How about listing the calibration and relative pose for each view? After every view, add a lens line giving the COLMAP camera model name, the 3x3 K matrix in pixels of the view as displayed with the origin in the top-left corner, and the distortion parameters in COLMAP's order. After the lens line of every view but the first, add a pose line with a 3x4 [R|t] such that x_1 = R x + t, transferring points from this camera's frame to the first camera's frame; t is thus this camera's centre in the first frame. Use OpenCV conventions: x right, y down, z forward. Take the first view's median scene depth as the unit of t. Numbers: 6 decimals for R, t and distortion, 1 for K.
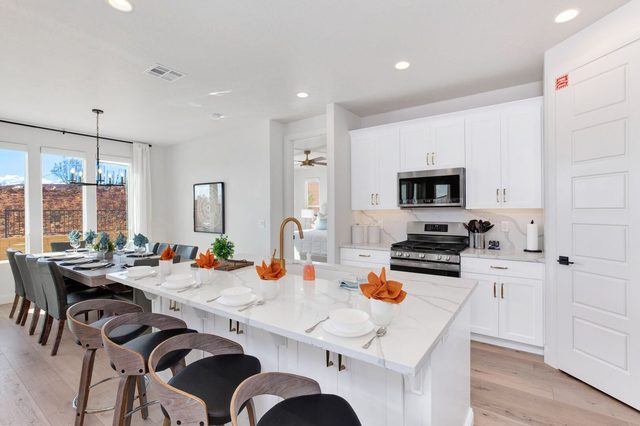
lens RADIAL K [[295.5, 0, 320.9], [0, 295.5, 211.0], [0, 0, 1]] dist [0.001251, 0.000594]
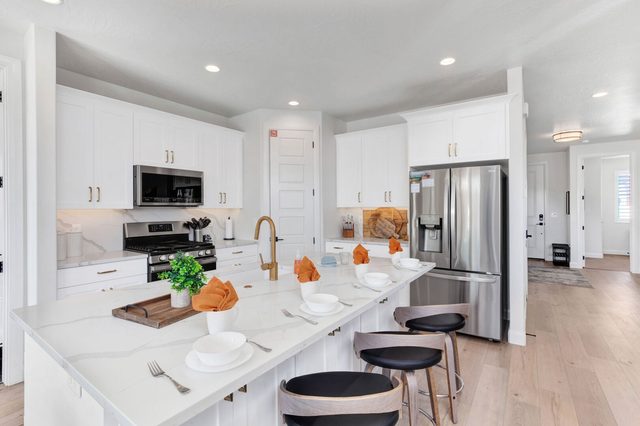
lens RADIAL K [[295.5, 0, 320.9], [0, 295.5, 211.0], [0, 0, 1]] dist [0.001251, 0.000594]
pose [[0.001907, -0.000690, 0.999998, -0.642959], [0.005029, 0.999987, 0.000680, 0.005140], [-0.999986, 0.005028, 0.001910, 0.545124]]
